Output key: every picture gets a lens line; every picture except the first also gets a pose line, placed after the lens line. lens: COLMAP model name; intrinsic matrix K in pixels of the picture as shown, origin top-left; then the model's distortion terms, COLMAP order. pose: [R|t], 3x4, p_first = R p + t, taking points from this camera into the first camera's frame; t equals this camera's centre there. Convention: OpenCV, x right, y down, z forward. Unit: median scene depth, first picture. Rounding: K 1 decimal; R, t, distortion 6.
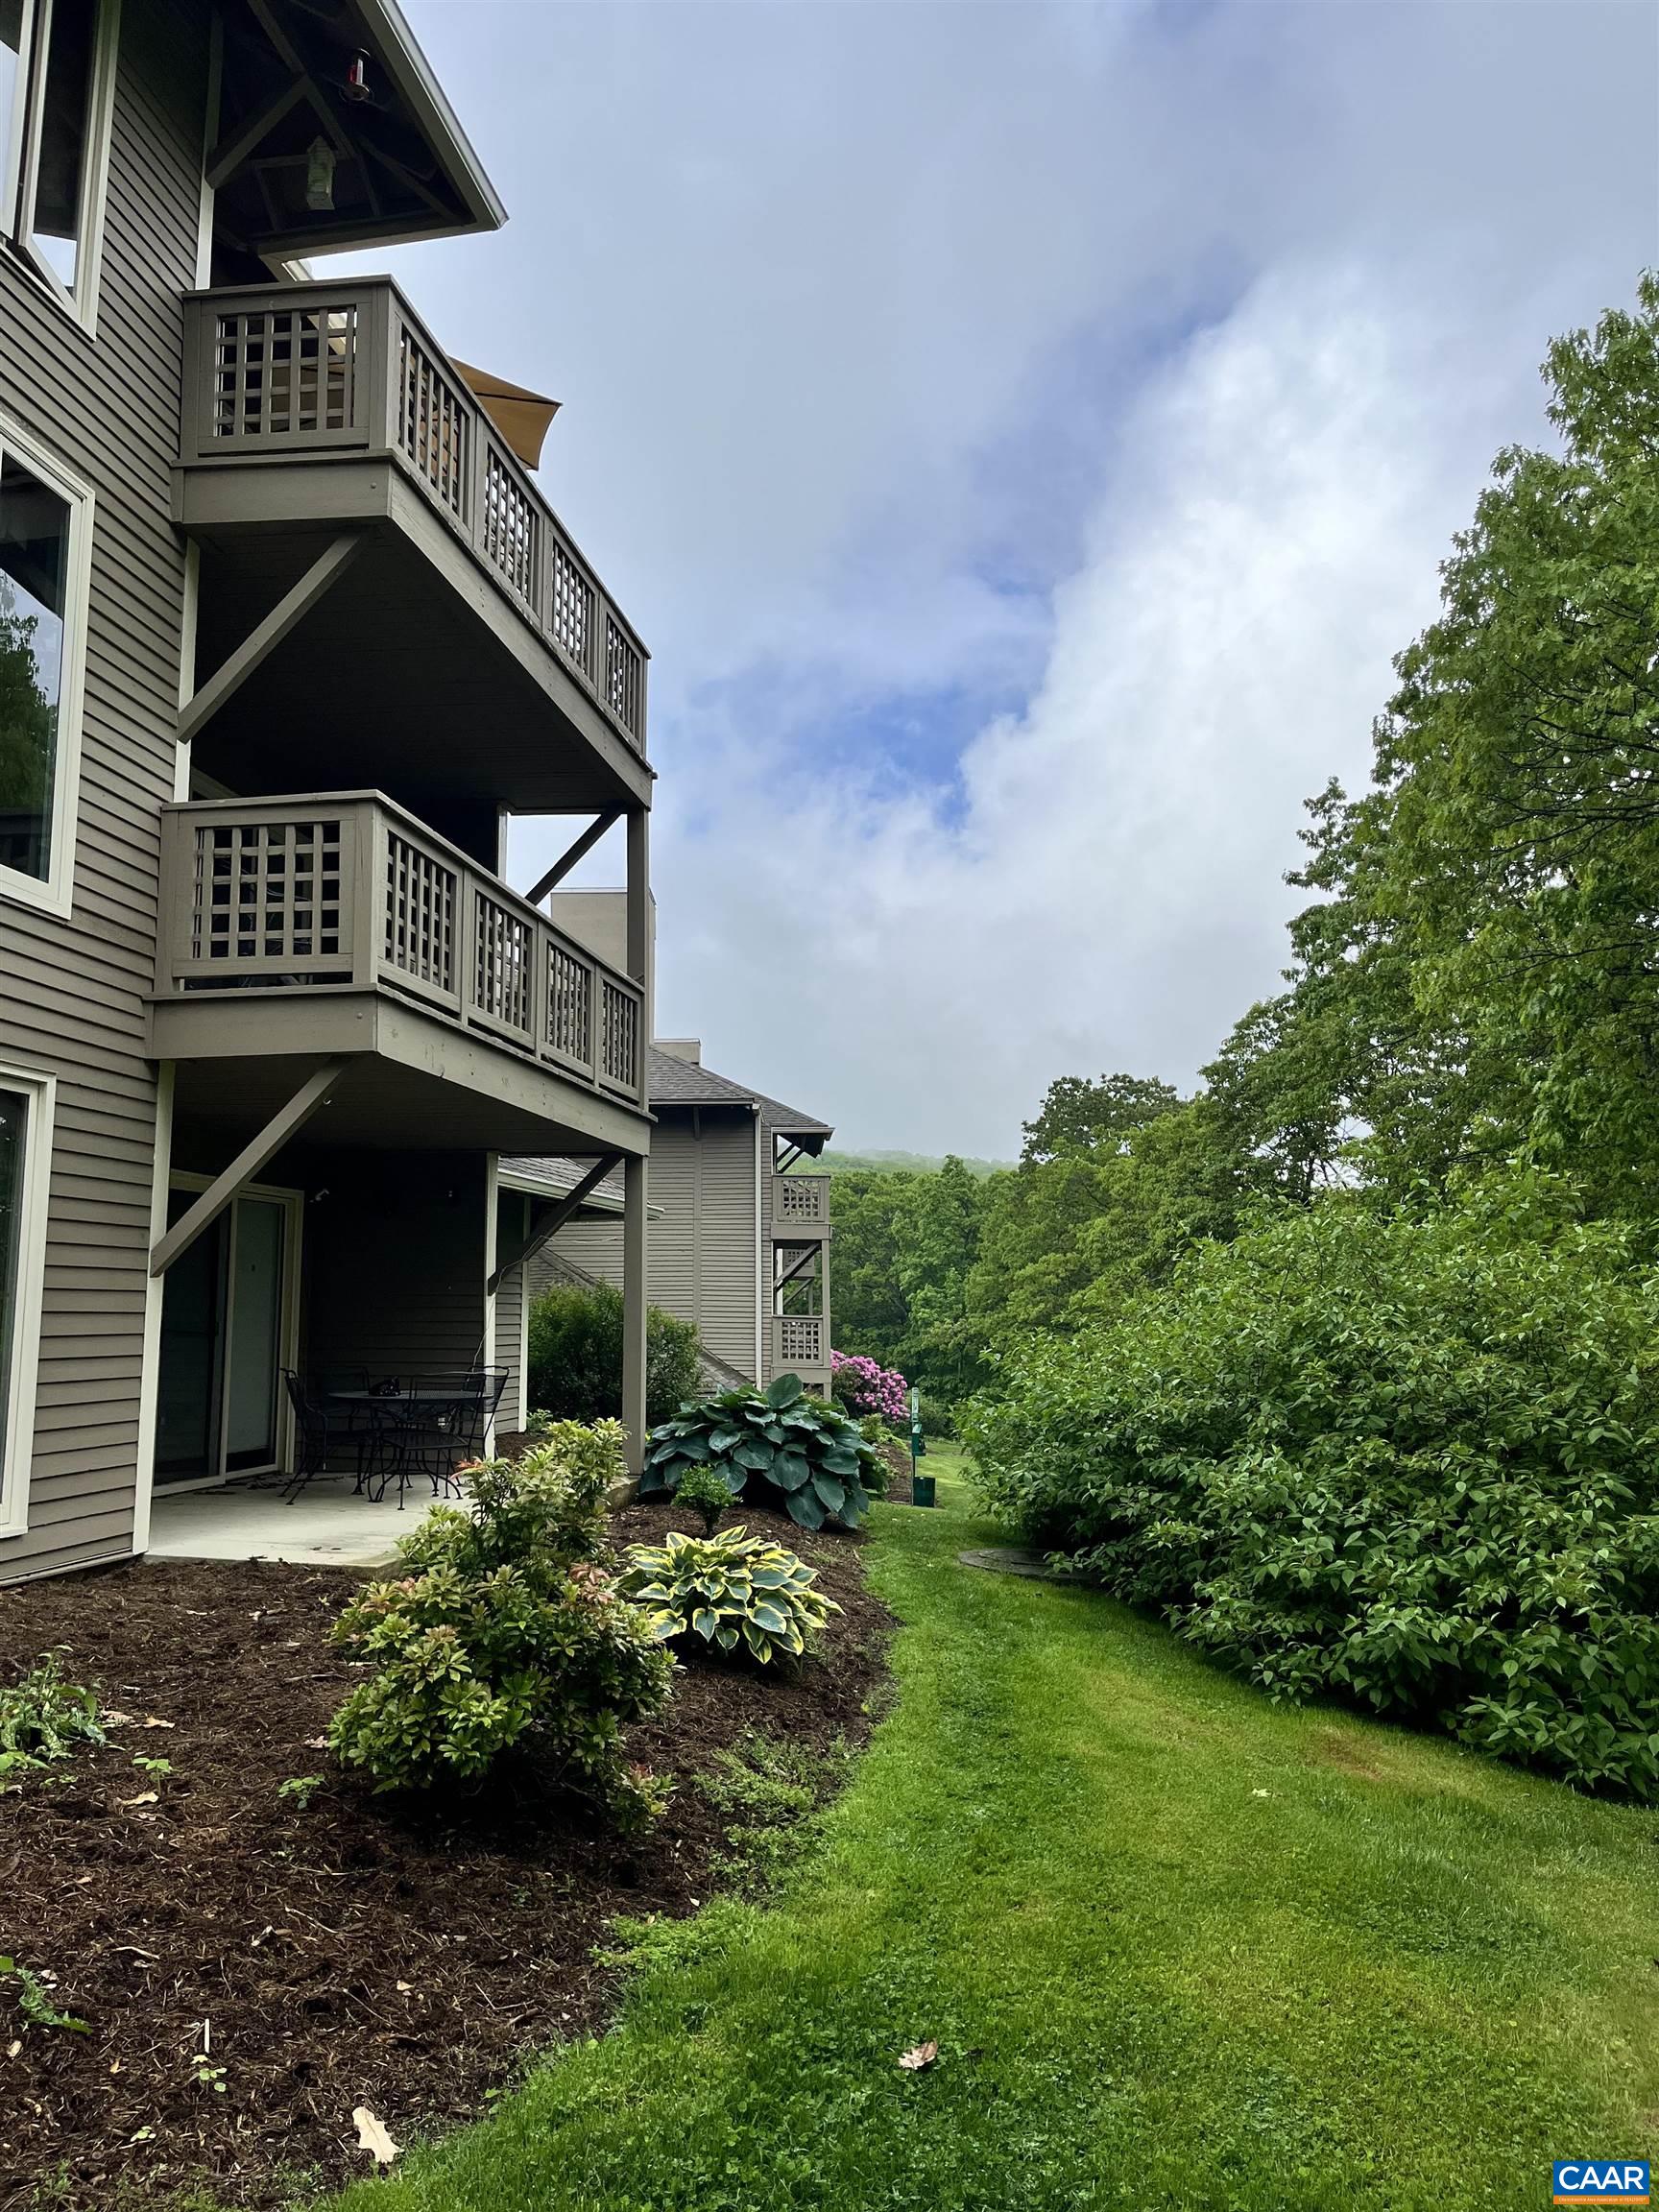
lens RADIAL K [[1644.6, 0, 829.5], [0, 1644.6, 1106.0], [0, 0, 1]] dist [0.055027, -0.100856]
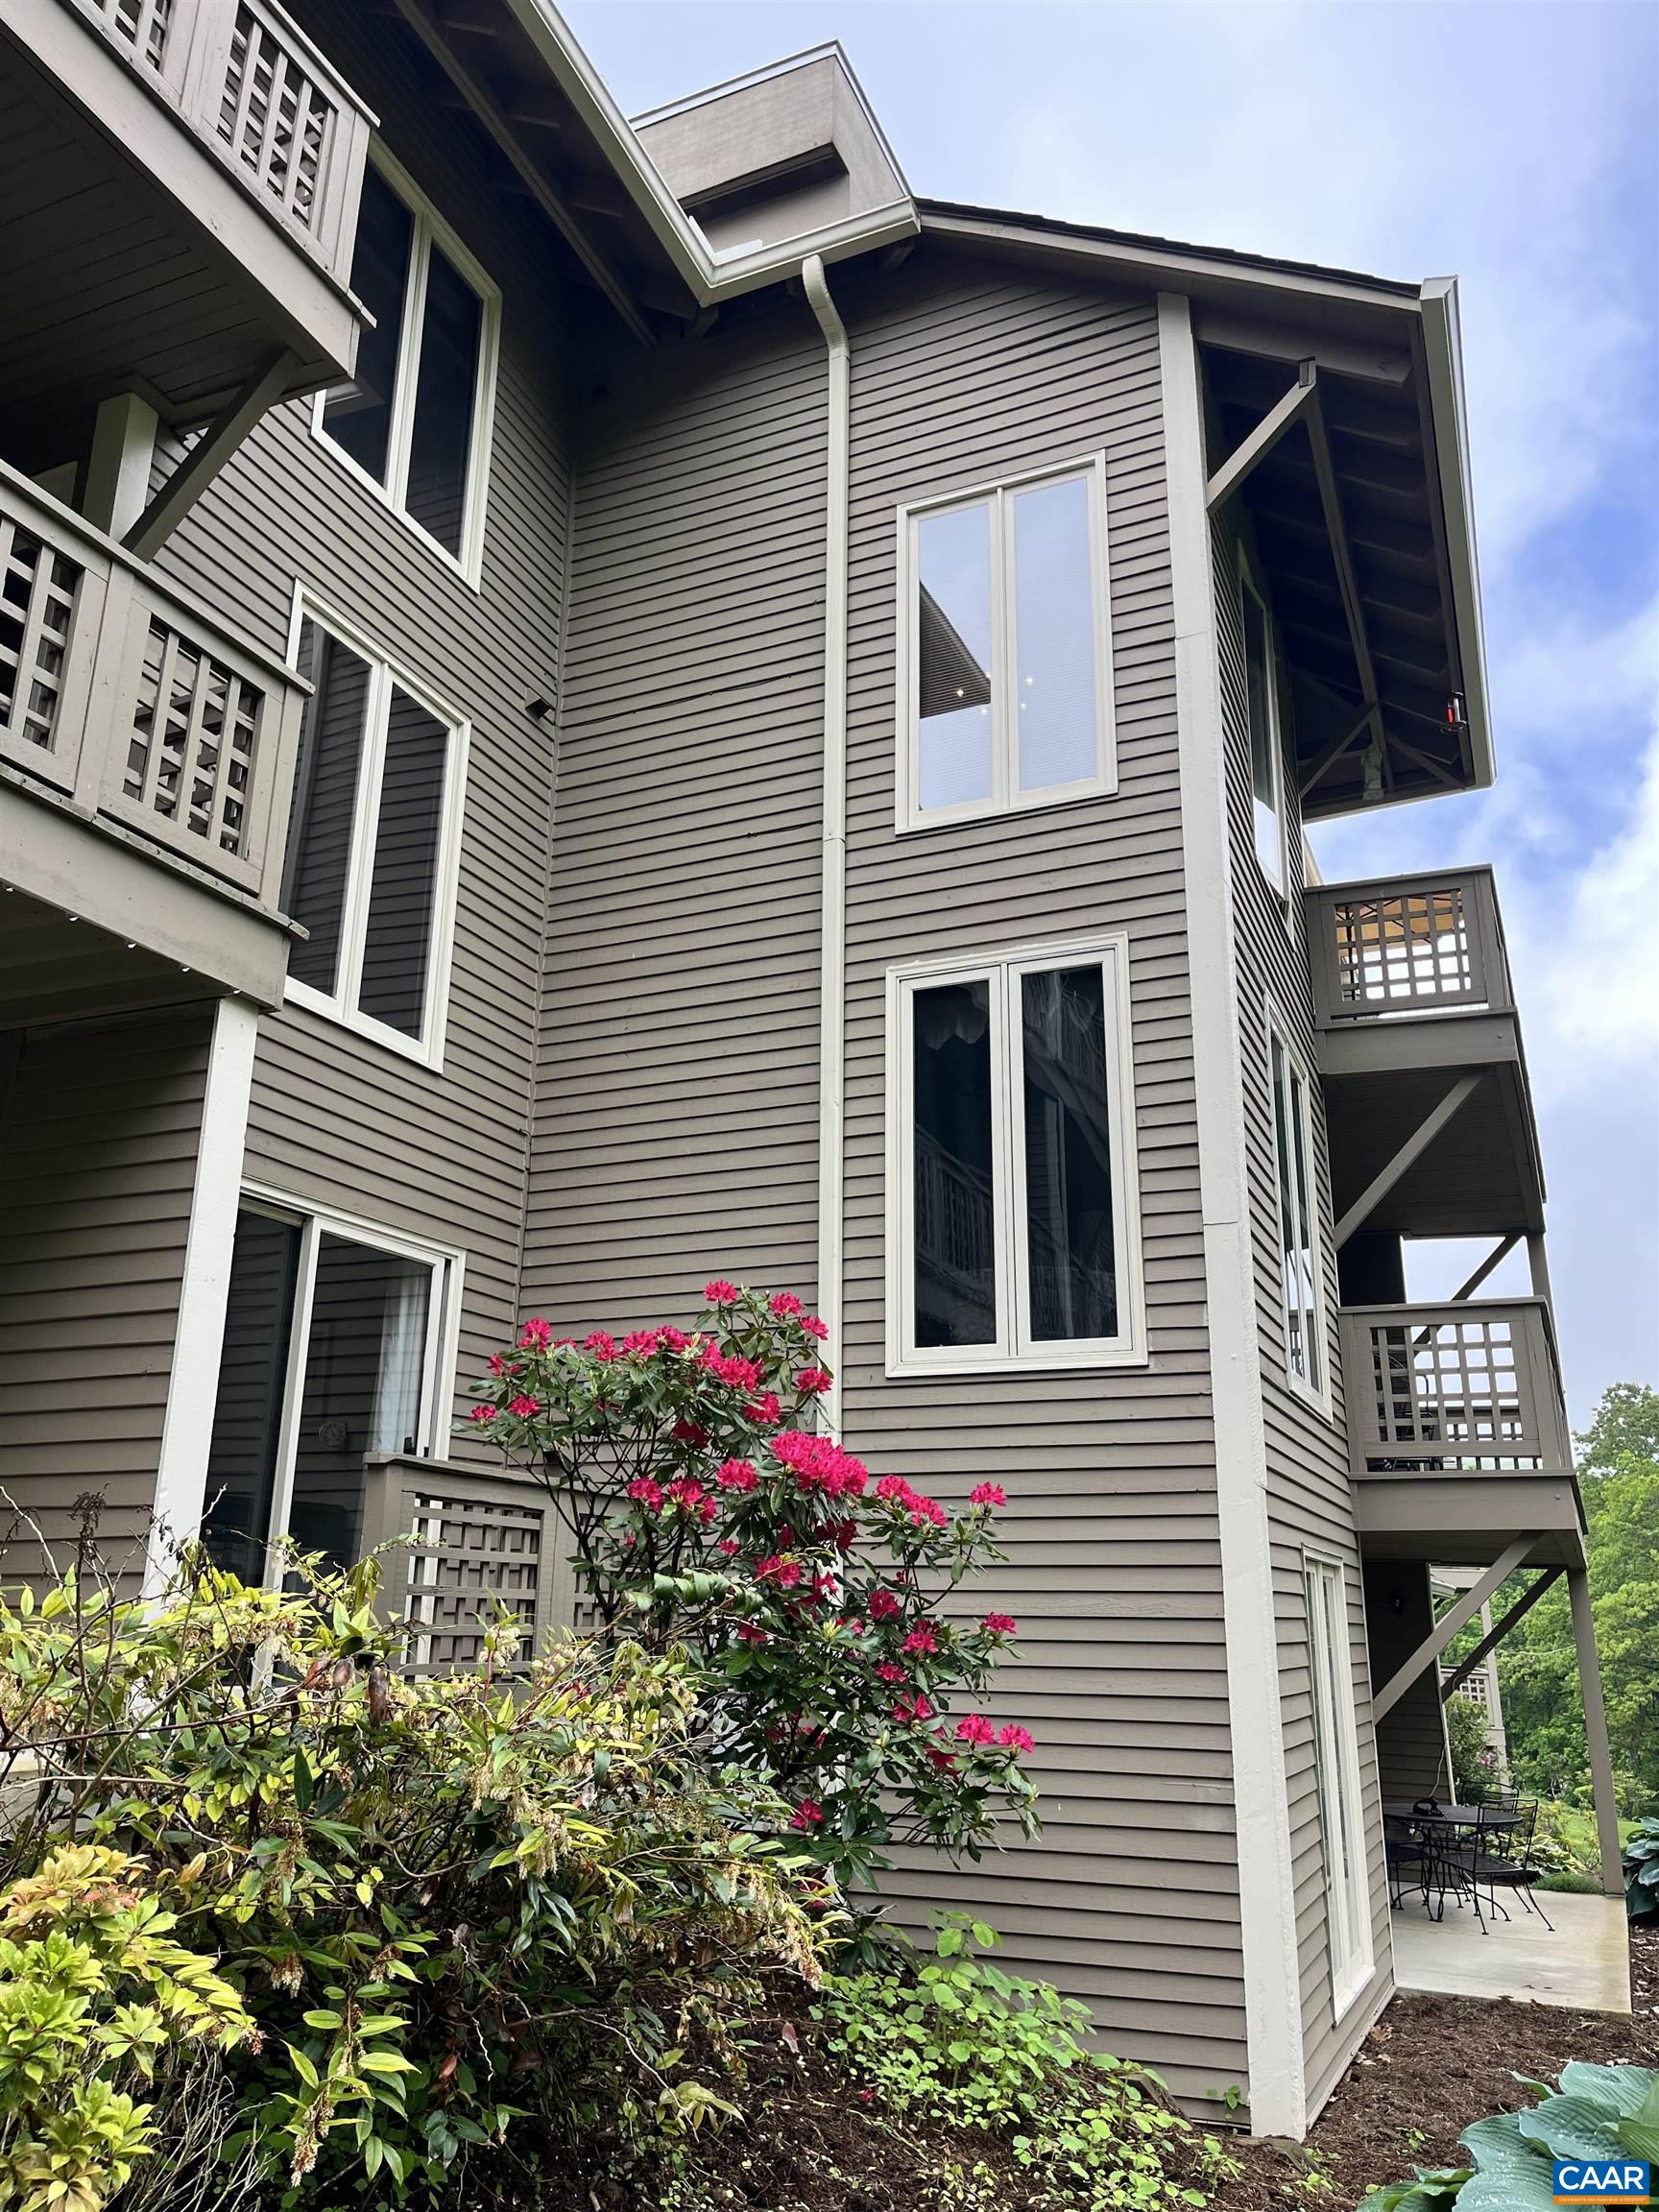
lens RADIAL K [[1644.6, 0, 829.5], [0, 1644.6, 1106.0], [0, 0, 1]] dist [0.055027, -0.100856]
pose [[0.966685, -0.060136, -0.248803, -0.334387], [0.015454, 0.983949, -0.177781, -0.088560], [0.255500, 0.168013, 0.952098, -0.191803]]
